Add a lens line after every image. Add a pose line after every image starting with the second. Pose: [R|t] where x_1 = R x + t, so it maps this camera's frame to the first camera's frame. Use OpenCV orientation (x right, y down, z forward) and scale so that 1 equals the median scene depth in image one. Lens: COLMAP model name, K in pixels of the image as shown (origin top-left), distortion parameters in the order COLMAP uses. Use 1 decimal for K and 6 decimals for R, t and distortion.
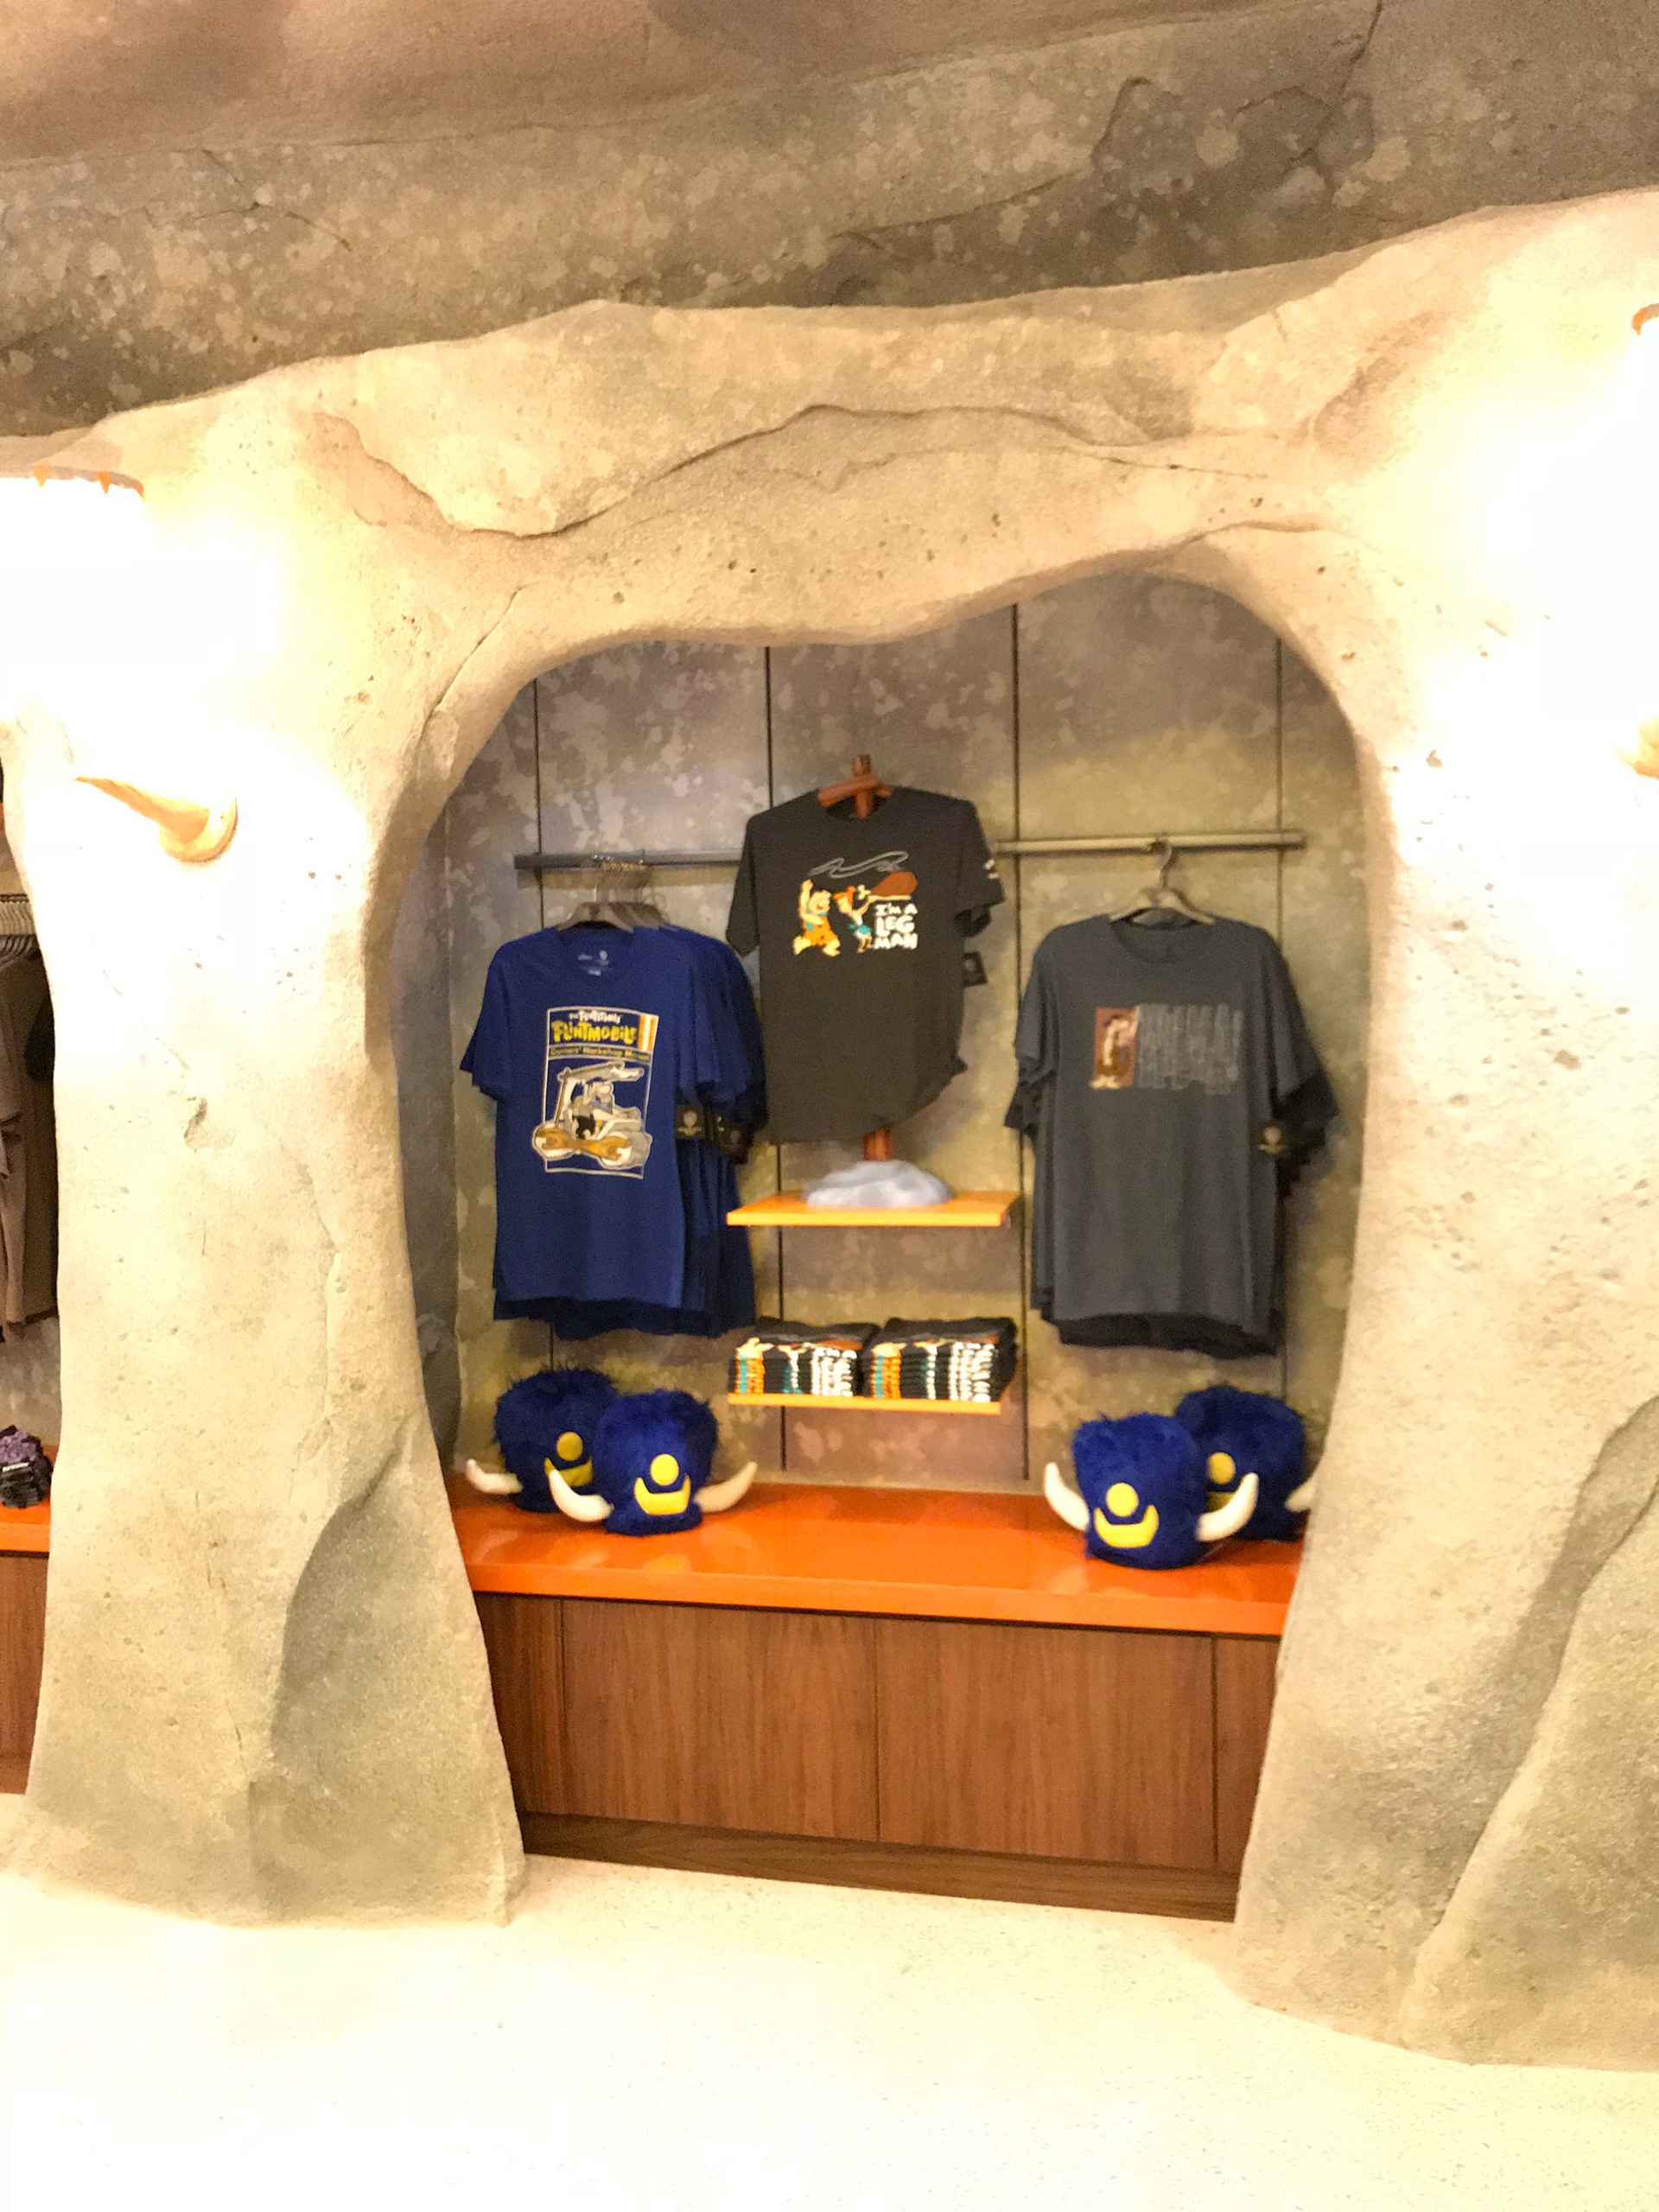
lens RADIAL K [[1814.6, 0, 829.5], [0, 1814.6, 1106.0], [0, 0, 1]] dist [0.015609, 0.003119]
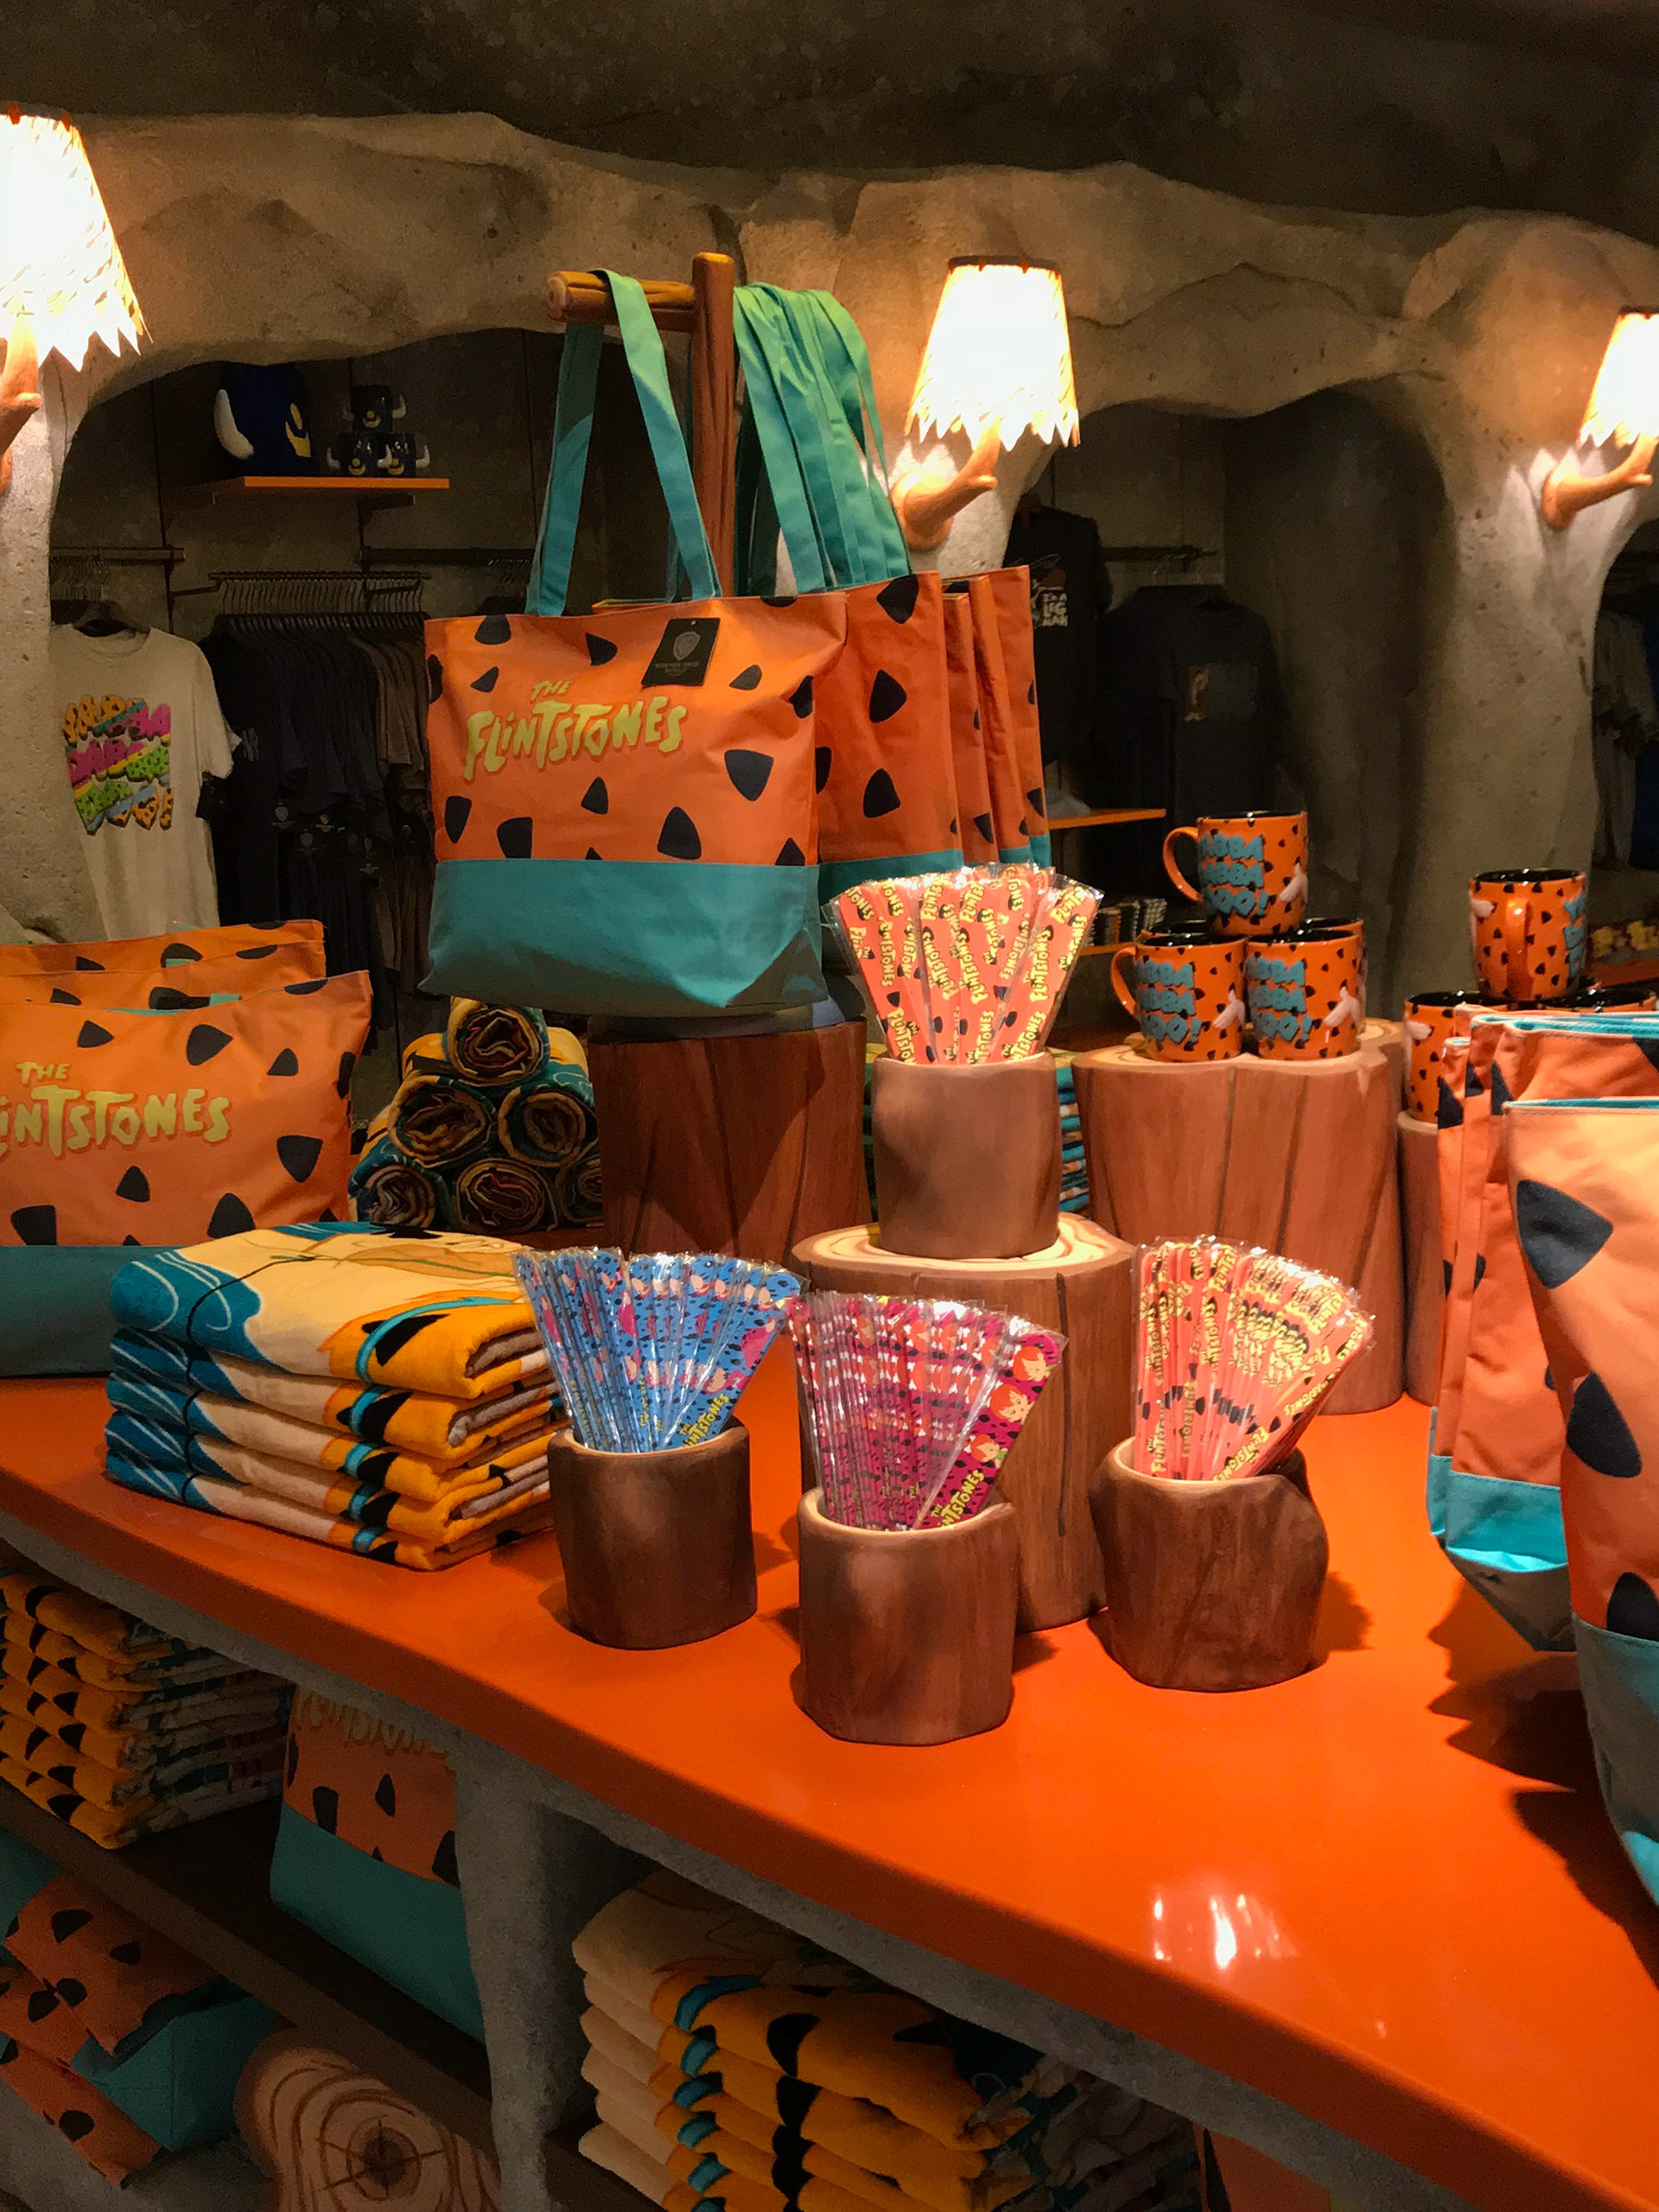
lens RADIAL K [[2539.5, 0, 880.5], [0, 2539.5, 1091.0], [0, 0, 1]] dist [0.137071, -0.393091]
pose [[0.611487, -0.136489, 0.779394, -1.600082], [0.081282, 0.990635, 0.109710, 0.038961], [-0.787069, -0.003736, 0.616854, -0.087649]]
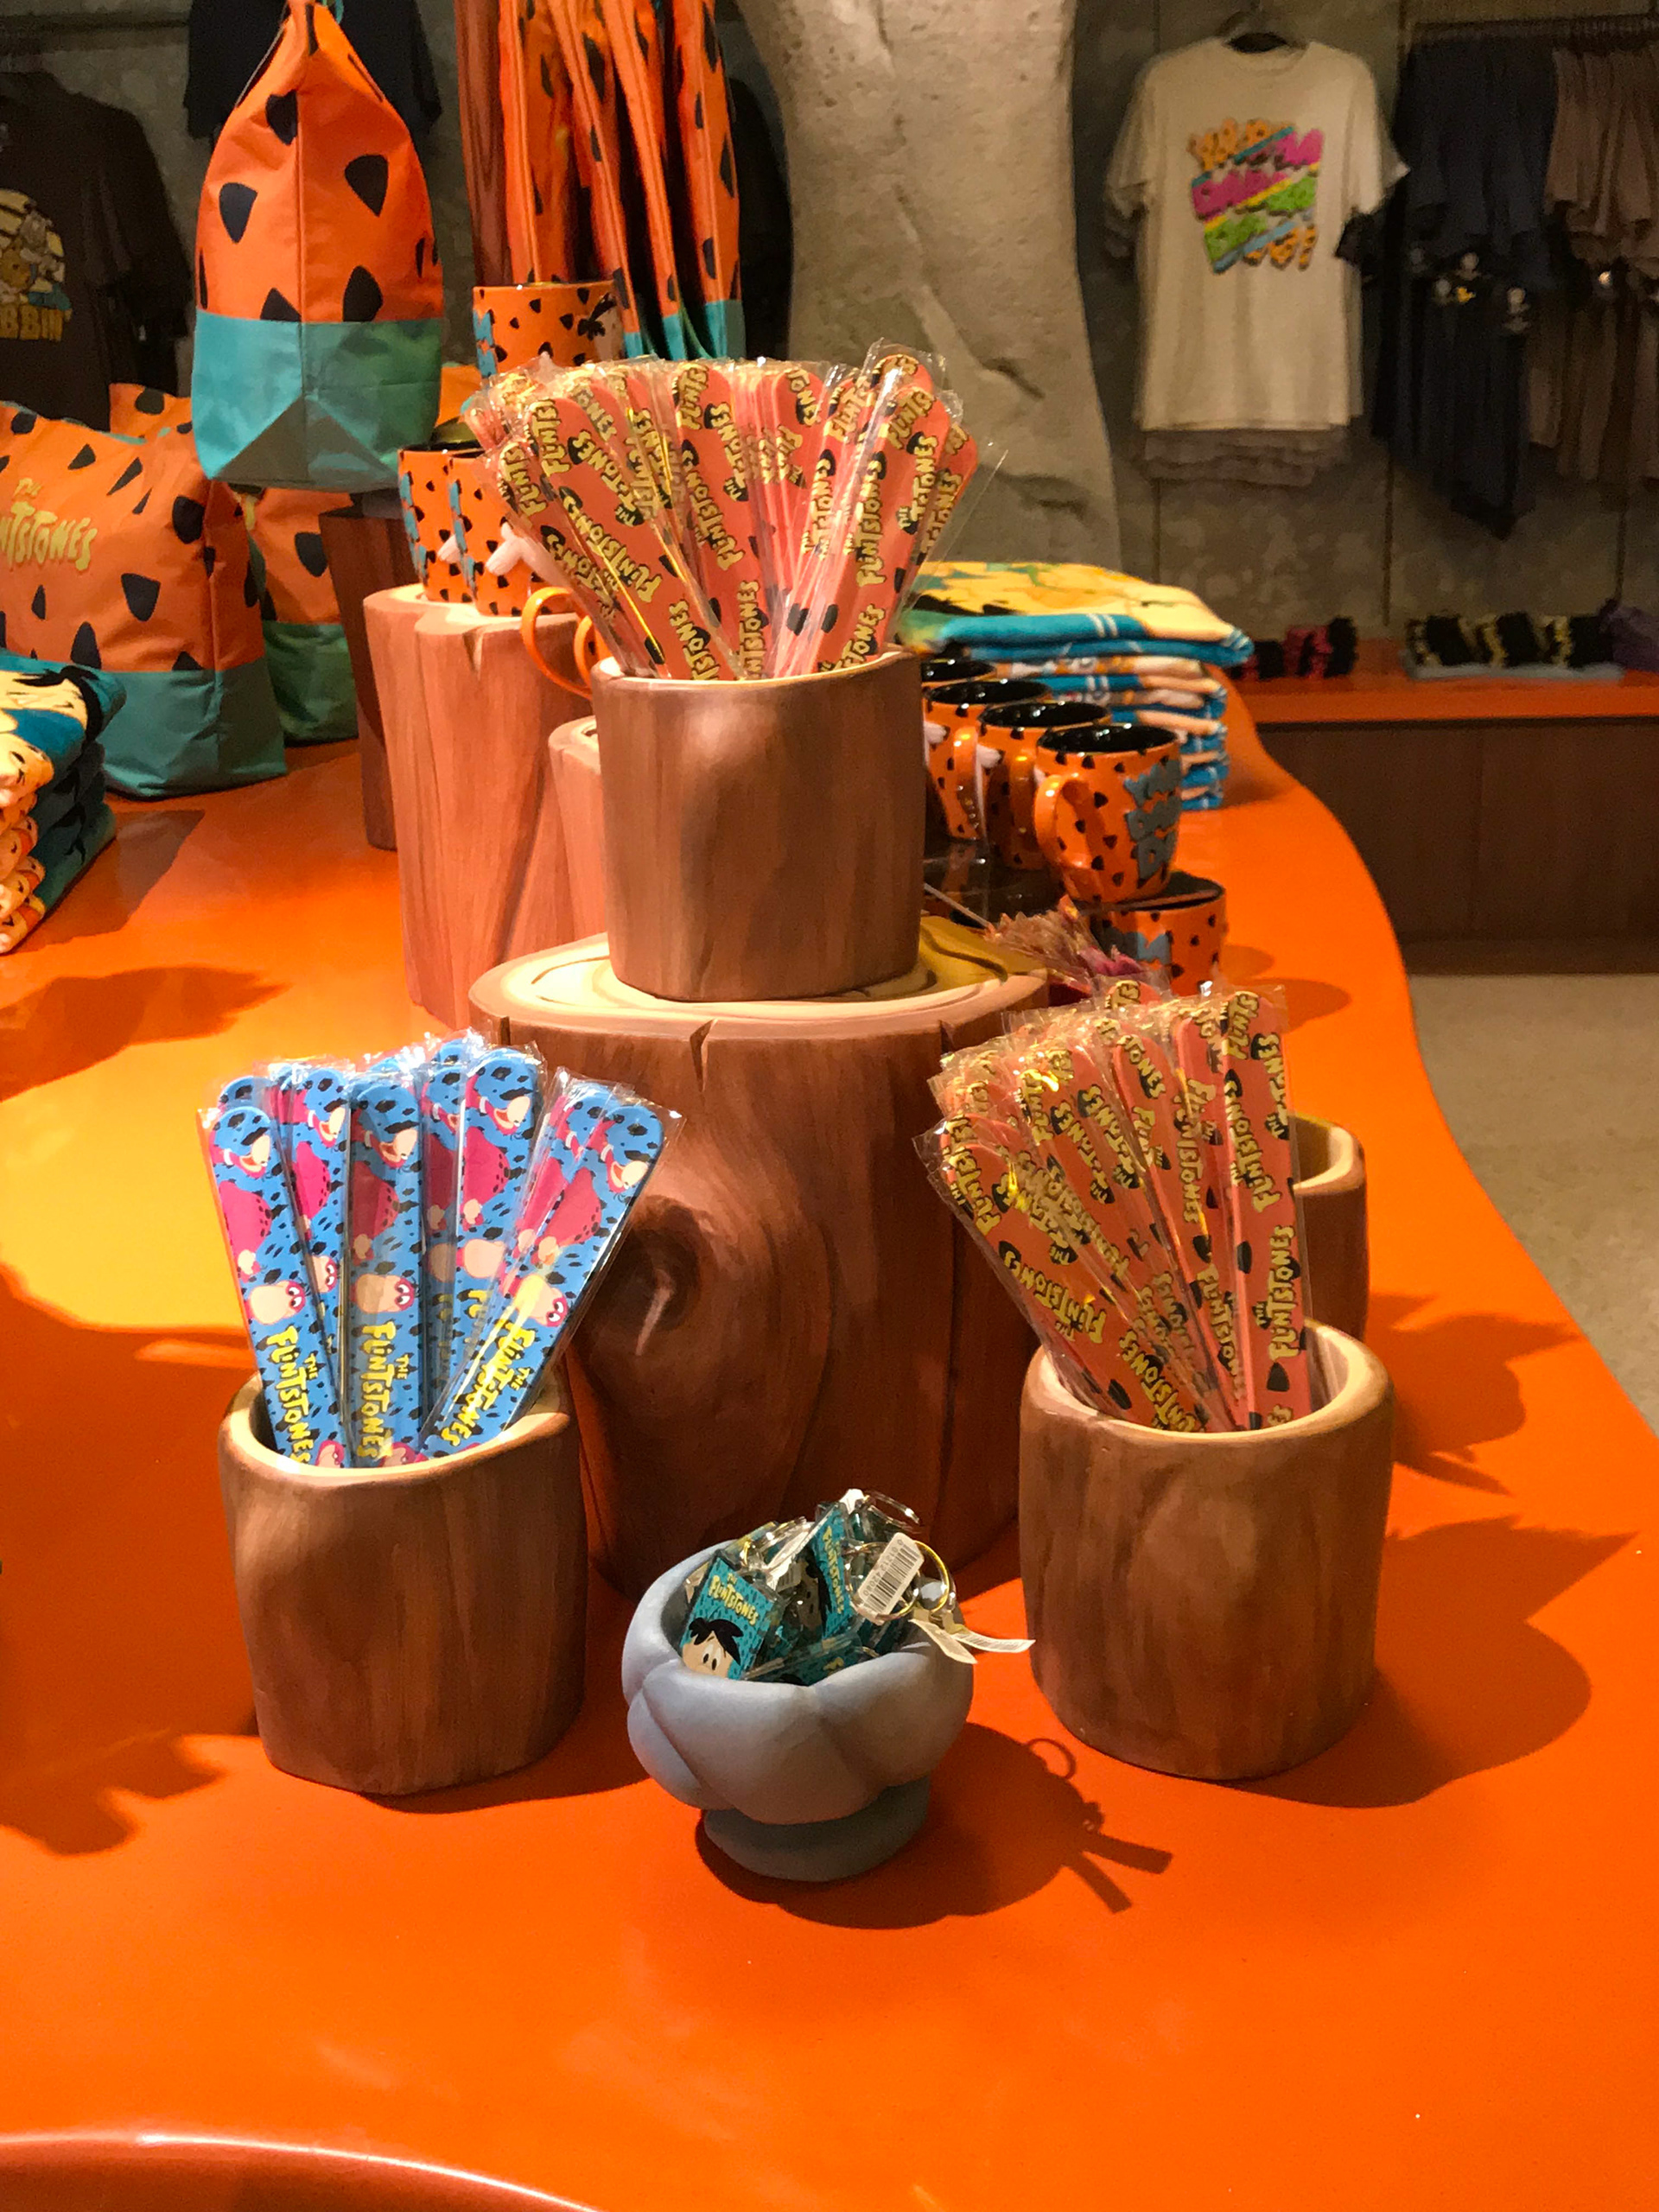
lens RADIAL K [[2692.0, 0, 829.9], [0, 2692.0, 947.5], [0, 0, 1]] dist [-0.006784, 0.025738]
pose [[0.992416, -0.052947, 0.110938, -1.100041], [0.028799, 0.977512, 0.208906, 0.063465], [-0.119504, -0.204127, 0.971623, -0.269181]]
